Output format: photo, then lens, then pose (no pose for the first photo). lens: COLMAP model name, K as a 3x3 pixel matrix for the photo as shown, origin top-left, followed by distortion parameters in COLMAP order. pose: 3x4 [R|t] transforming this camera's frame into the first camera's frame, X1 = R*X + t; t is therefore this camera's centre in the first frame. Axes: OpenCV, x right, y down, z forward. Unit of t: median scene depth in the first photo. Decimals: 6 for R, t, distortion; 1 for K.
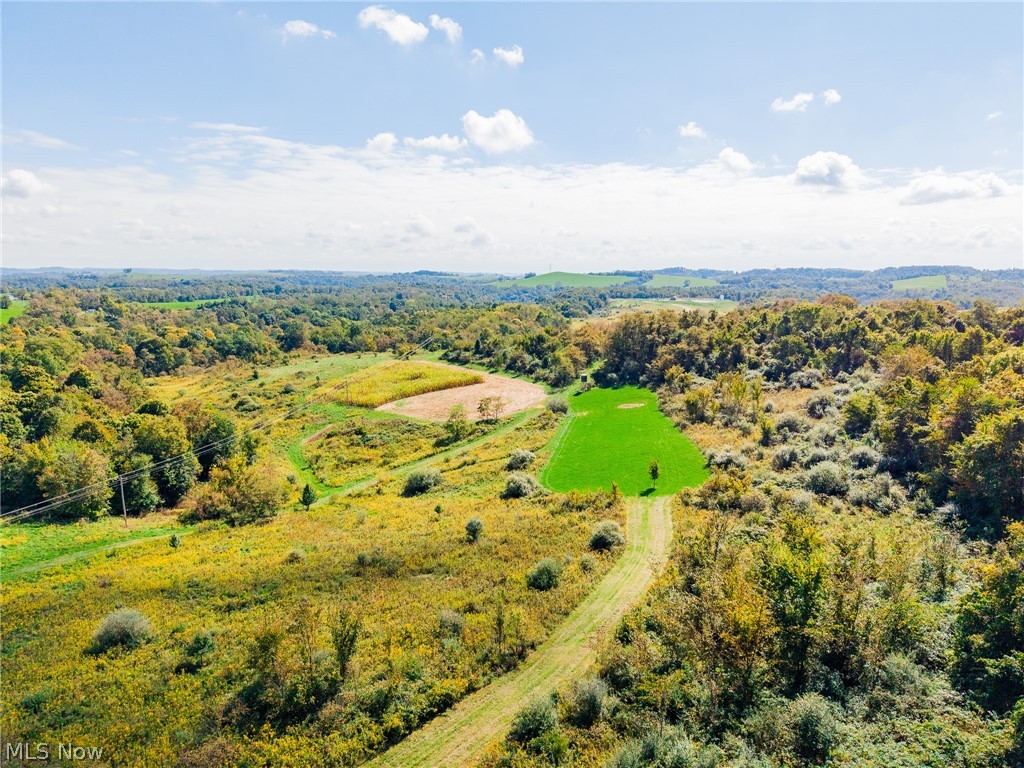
lens RADIAL K [[653.5, 0, 514.2], [0, 653.5, 393.0], [0, 0, 1]] dist [-0.002147, -0.010649]
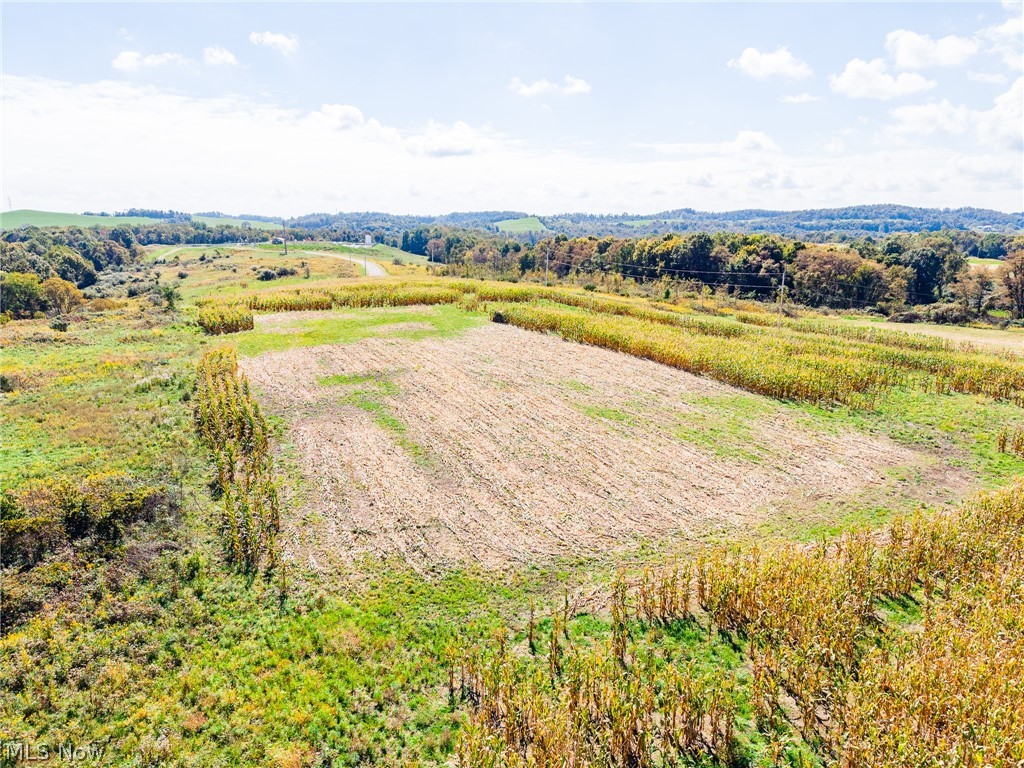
lens RADIAL K [[653.5, 0, 509.1], [0, 653.5, 376.2], [0, 0, 1]] dist [-0.002147, -0.010649]
pose [[0.780952, -0.135547, 0.609706, 0.031662], [0.107424, 0.990771, 0.082667, -0.033774], [-0.615284, 0.000939, 0.788305, 0.259001]]
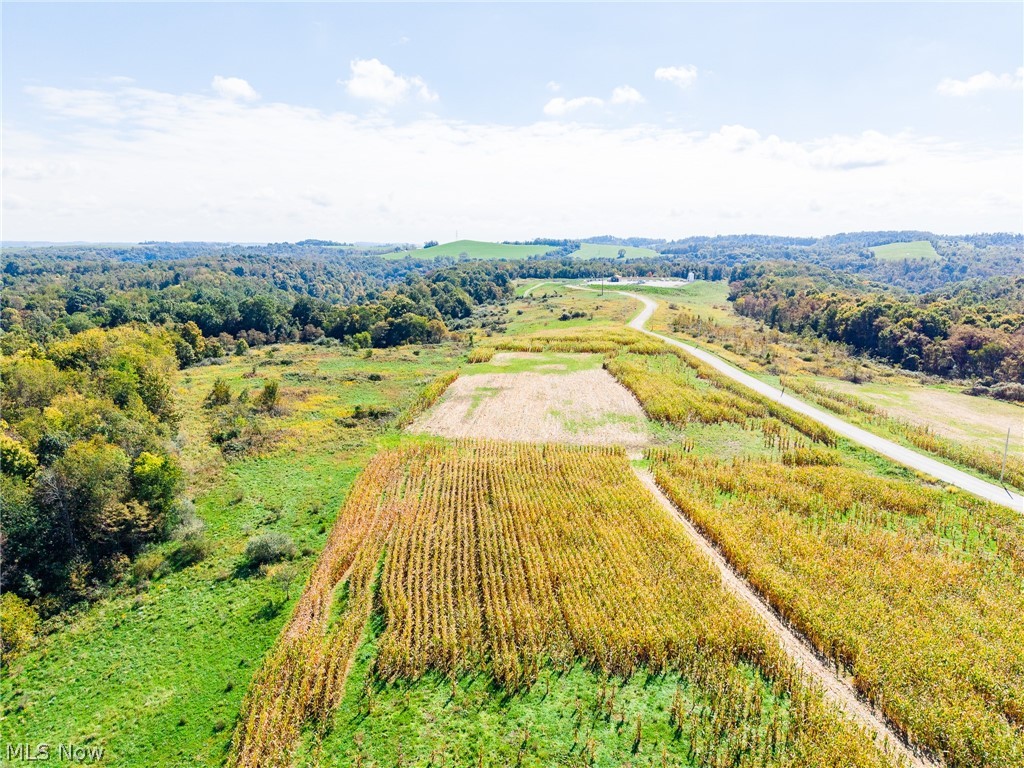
lens RADIAL K [[653.5, 0, 521.5], [0, 653.5, 384.5], [0, 0, 1]] dist [-0.002147, -0.010649]
pose [[0.992664, -0.030492, 0.116998, 0.041021], [0.026856, 0.999110, 0.032528, -0.035047], [-0.117885, -0.029147, 0.992599, 0.203597]]
